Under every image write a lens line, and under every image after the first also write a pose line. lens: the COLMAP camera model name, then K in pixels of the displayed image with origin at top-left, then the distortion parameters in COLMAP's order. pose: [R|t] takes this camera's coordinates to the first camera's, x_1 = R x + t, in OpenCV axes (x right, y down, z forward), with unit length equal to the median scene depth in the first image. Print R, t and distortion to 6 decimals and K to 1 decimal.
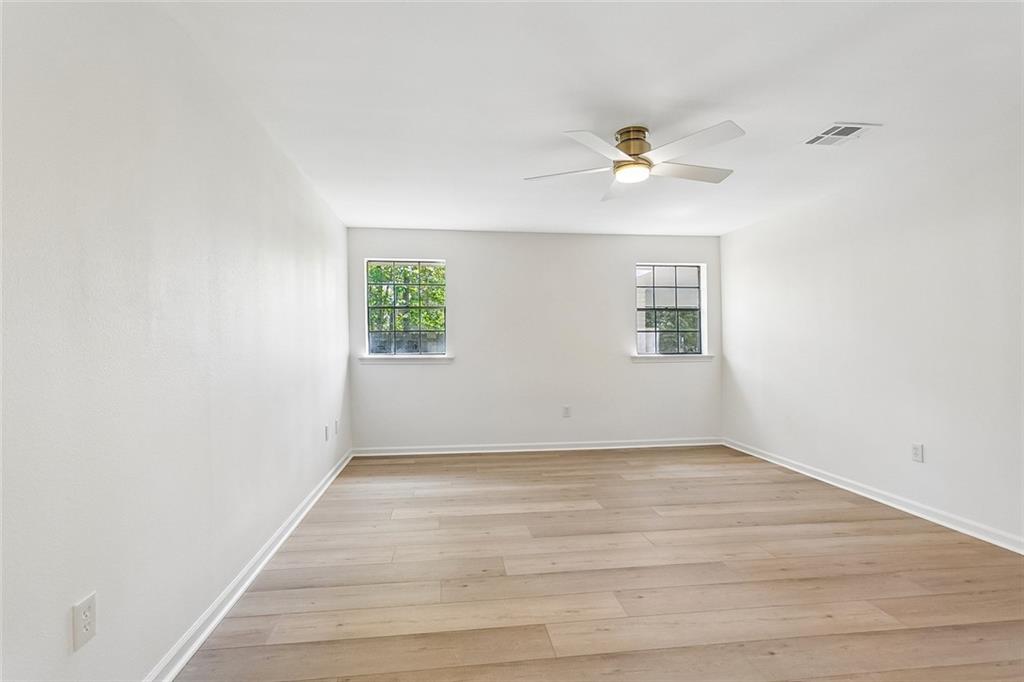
lens RADIAL K [[494.3, 0, 512.6], [0, 494.3, 341.4], [0, 0, 1]] dist [0.003324, -0.000258]
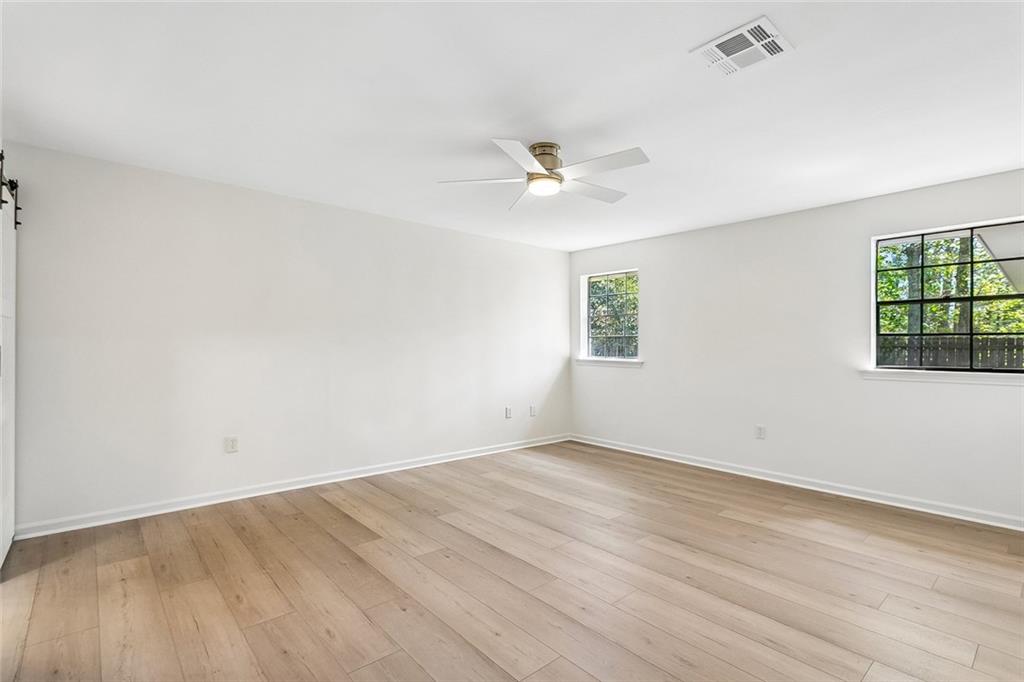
lens RADIAL K [[494.3, 0, 509.5], [0, 494.3, 341.3], [0, 0, 1]] dist [0.003324, -0.000258]
pose [[0.547126, 0.001855, -0.837048, 0.721637], [-0.006445, 0.999977, -0.001997, -0.008007], [0.837025, 0.006487, 0.547126, 0.240382]]
